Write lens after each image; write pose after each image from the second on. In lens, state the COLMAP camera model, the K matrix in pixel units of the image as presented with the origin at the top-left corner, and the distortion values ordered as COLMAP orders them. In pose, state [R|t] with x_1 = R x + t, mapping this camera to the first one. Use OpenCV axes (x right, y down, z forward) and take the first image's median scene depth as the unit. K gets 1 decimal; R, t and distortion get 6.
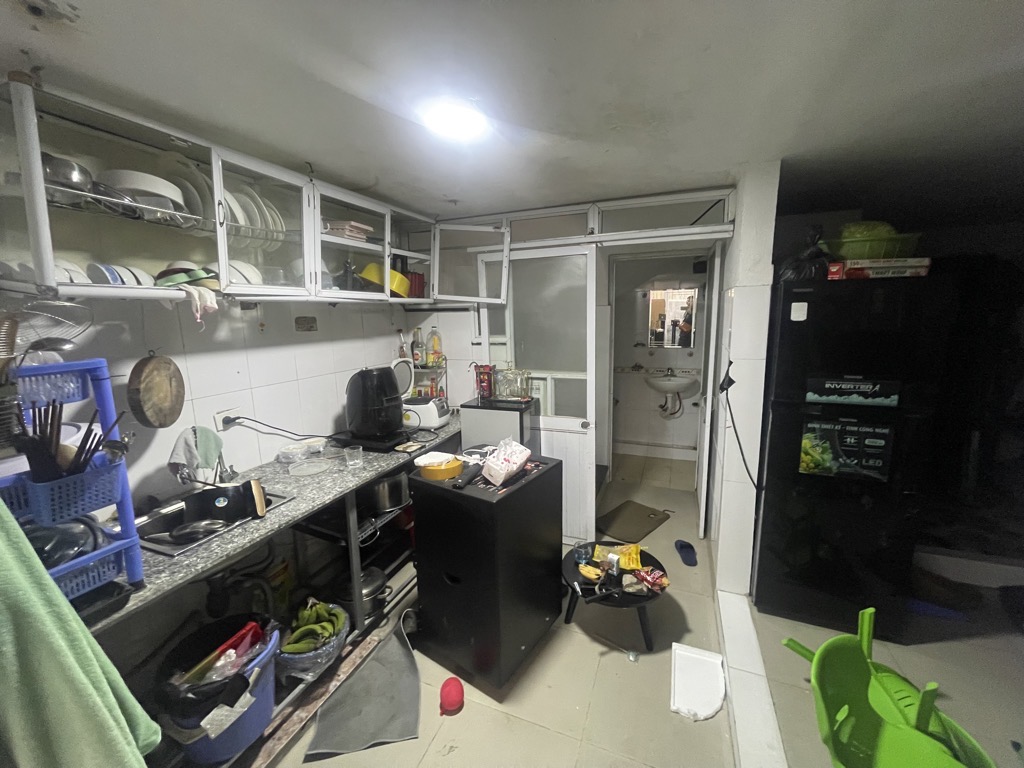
lens RADIAL K [[415.4, 0, 512.0], [0, 415.4, 384.0], [0, 0, 1]] dist [-0.002011, 0.000491]
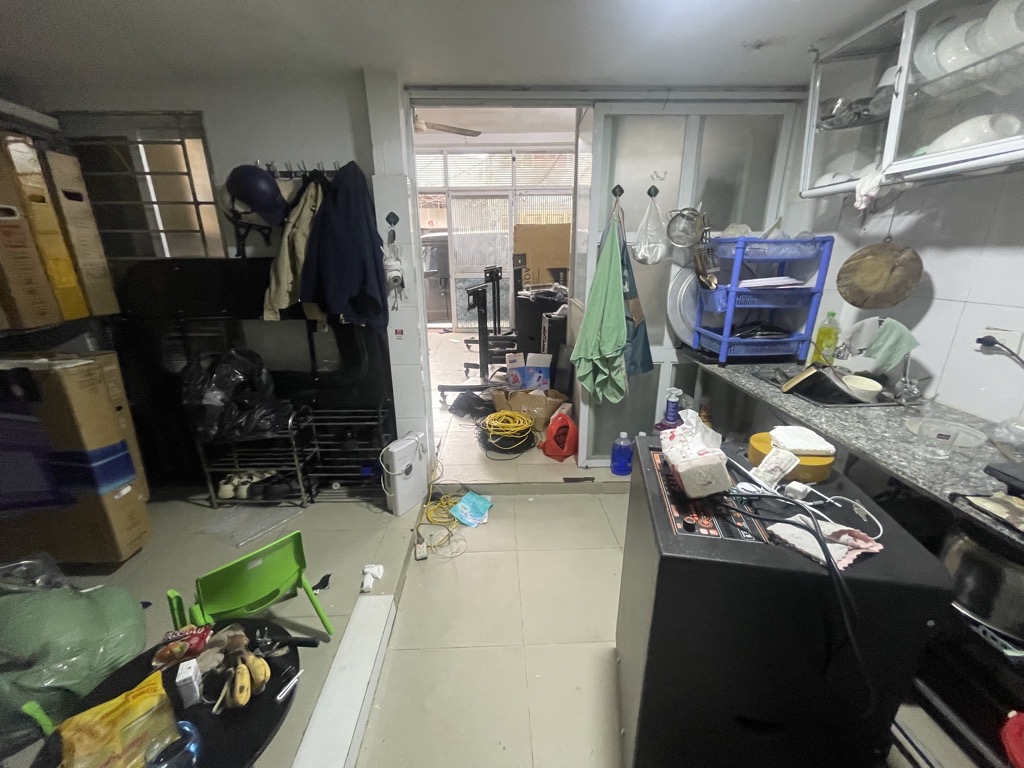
lens RADIAL K [[415.4, 0, 512.0], [0, 415.4, 384.0], [0, 0, 1]] dist [-0.002011, 0.000491]
pose [[-0.912059, 0.144658, -0.383695, 0.396264], [-0.048503, 0.891082, 0.451244, -0.137942], [0.407180, 0.430172, -0.805703, 1.246909]]
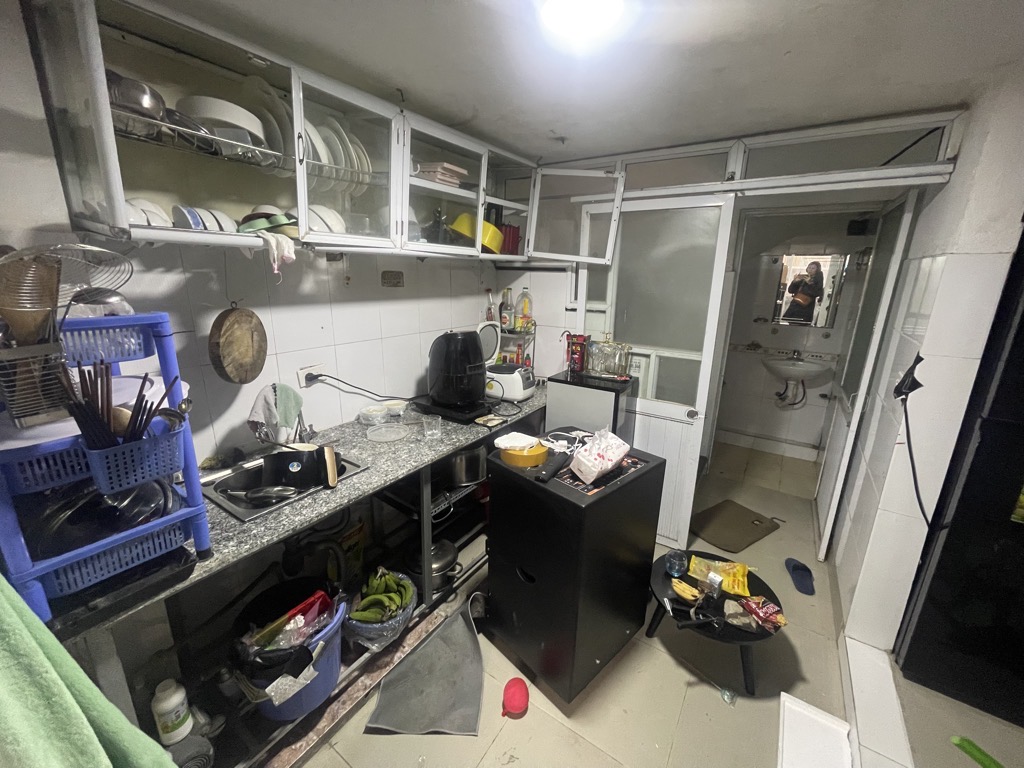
lens RADIAL K [[415.4, 0, 512.0], [0, 415.4, 384.0], [0, 0, 1]] dist [-0.002011, 0.000491]
pose [[0.977425, 0.093138, -0.189647, -0.039186], [-0.074780, 0.991994, 0.101767, -0.029914], [0.197607, -0.085288, 0.976564, 0.141475]]
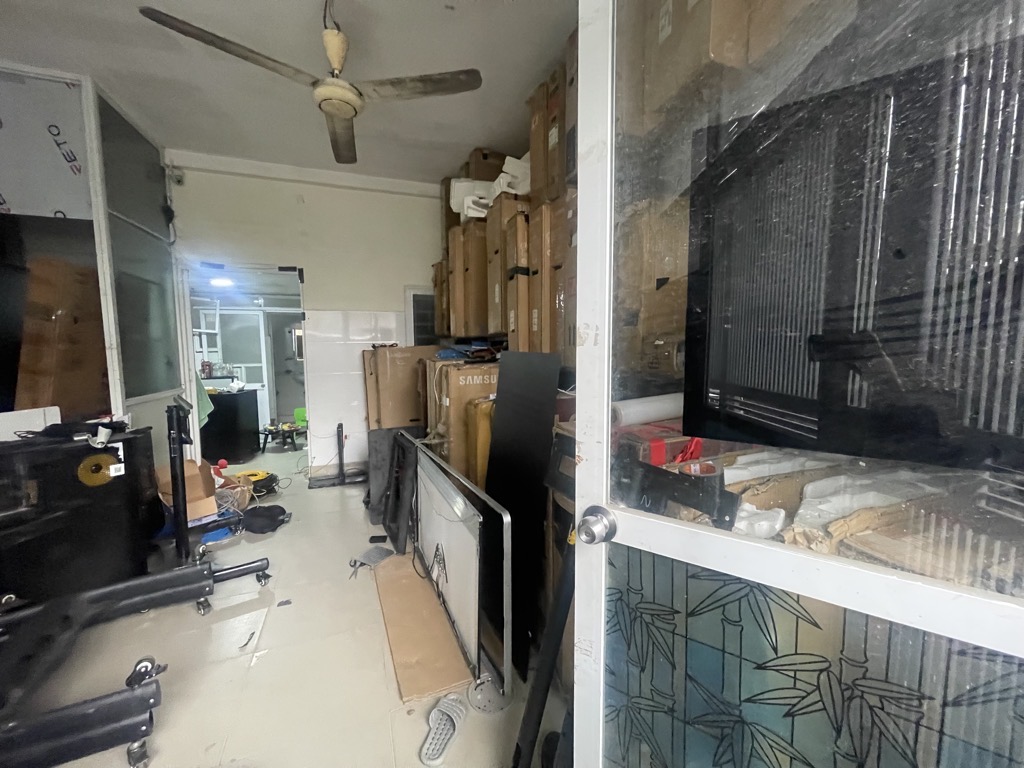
lens RADIAL K [[415.4, 0, 512.0], [0, 415.4, 384.0], [0, 0, 1]] dist [-0.002011, 0.000491]
pose [[0.720115, -0.051749, 0.691922, -0.602246], [0.110950, 0.992971, -0.041206, 0.478519], [-0.684927, 0.106441, 0.720795, -2.294712]]
